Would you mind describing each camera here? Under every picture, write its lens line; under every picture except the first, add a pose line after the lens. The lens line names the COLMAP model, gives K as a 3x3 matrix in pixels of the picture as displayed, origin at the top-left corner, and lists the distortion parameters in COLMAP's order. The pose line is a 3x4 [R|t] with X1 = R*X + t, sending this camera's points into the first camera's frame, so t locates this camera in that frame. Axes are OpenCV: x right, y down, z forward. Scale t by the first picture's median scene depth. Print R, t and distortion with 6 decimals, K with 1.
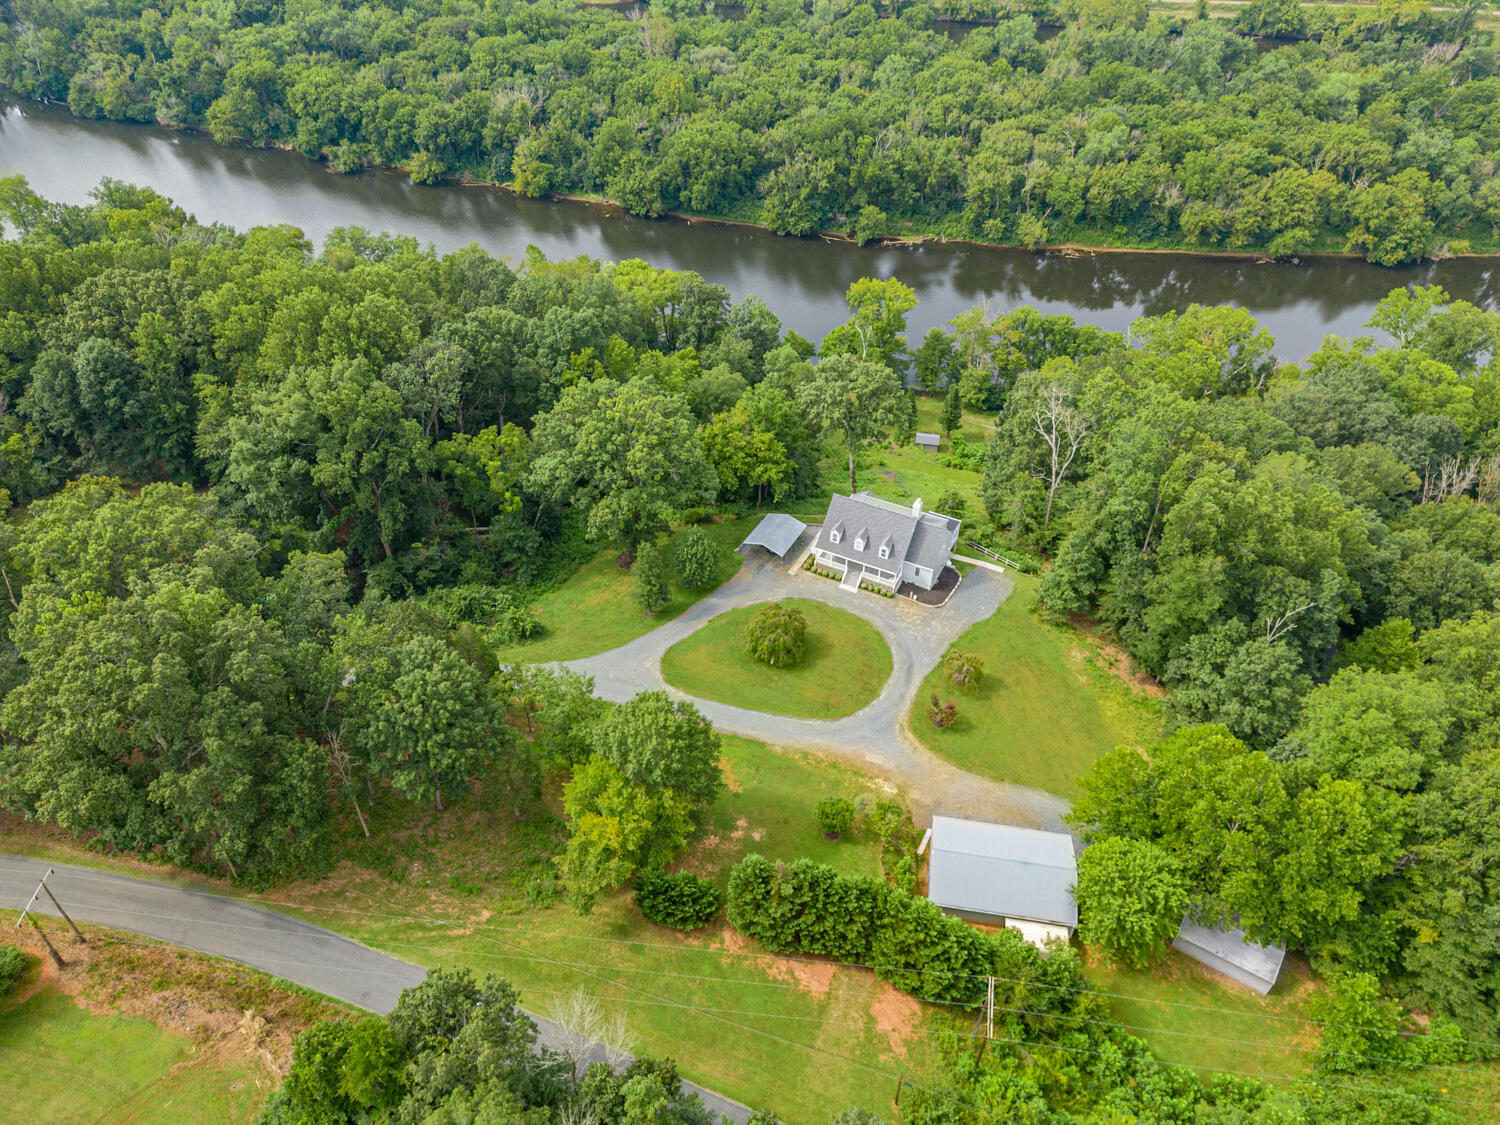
lens RADIAL K [[1041.6, 0, 750.0], [0, 1041.6, 562.5], [0, 0, 1]] dist [0.064296, -0.061969]
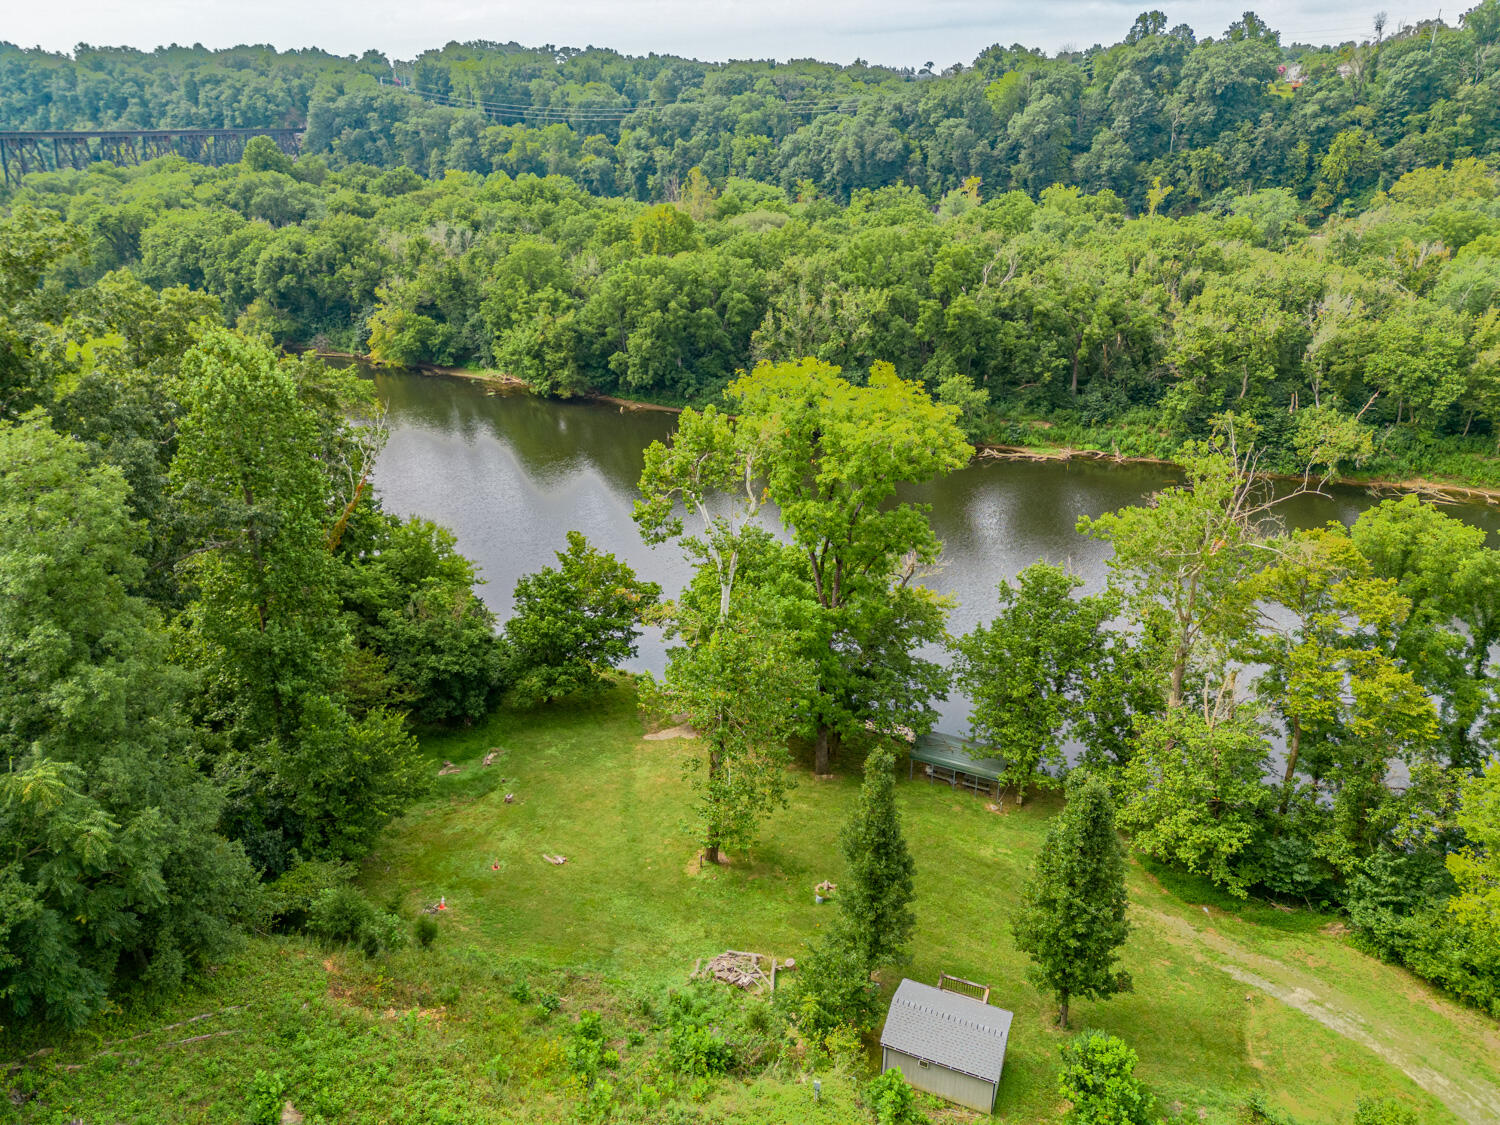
lens RADIAL K [[1041.6, 0, 750.0], [0, 1041.6, 562.5], [0, 0, 1]] dist [0.064296, -0.061969]
pose [[0.977975, 0.079946, -0.192804, 0.122502], [-0.138312, 0.940031, -0.311788, -0.099158], [0.156315, 0.331588, 0.930384, 0.575564]]
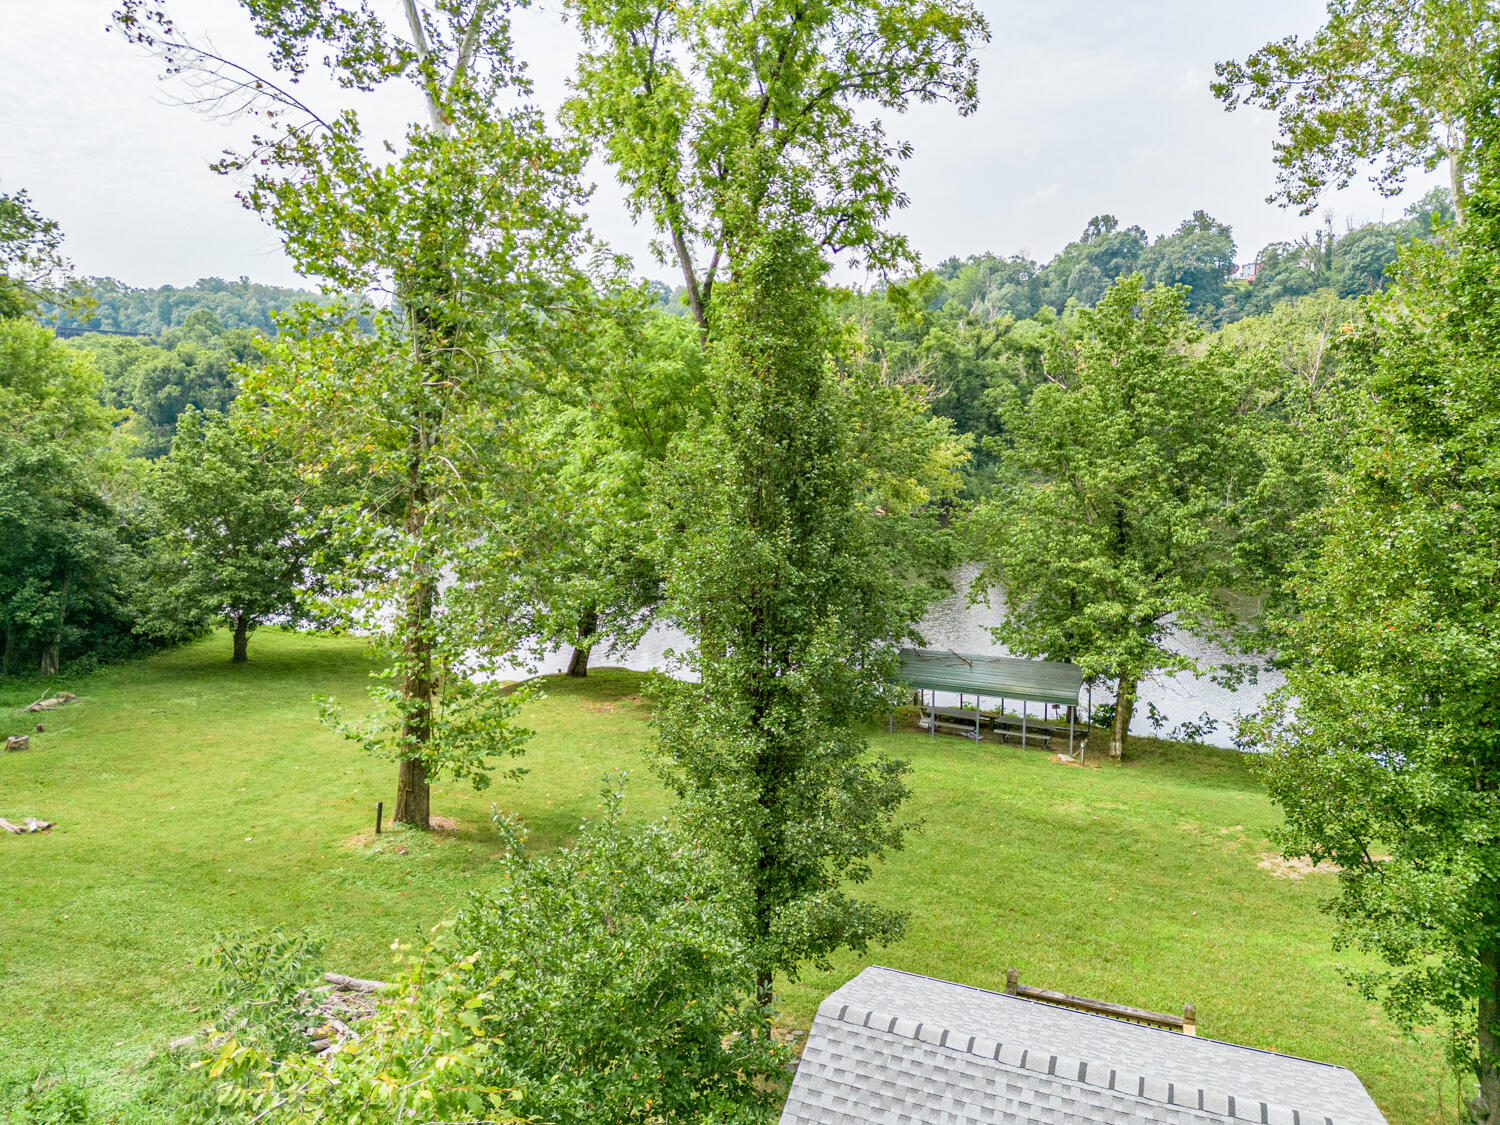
lens RADIAL K [[1041.6, 0, 750.0], [0, 1041.6, 562.5], [0, 0, 1]] dist [0.064296, -0.061969]
pose [[0.982212, 0.028527, -0.185594, 0.122142], [-0.124180, 0.840074, -0.528067, -0.084514], [0.140849, 0.541721, 0.828674, 0.698511]]
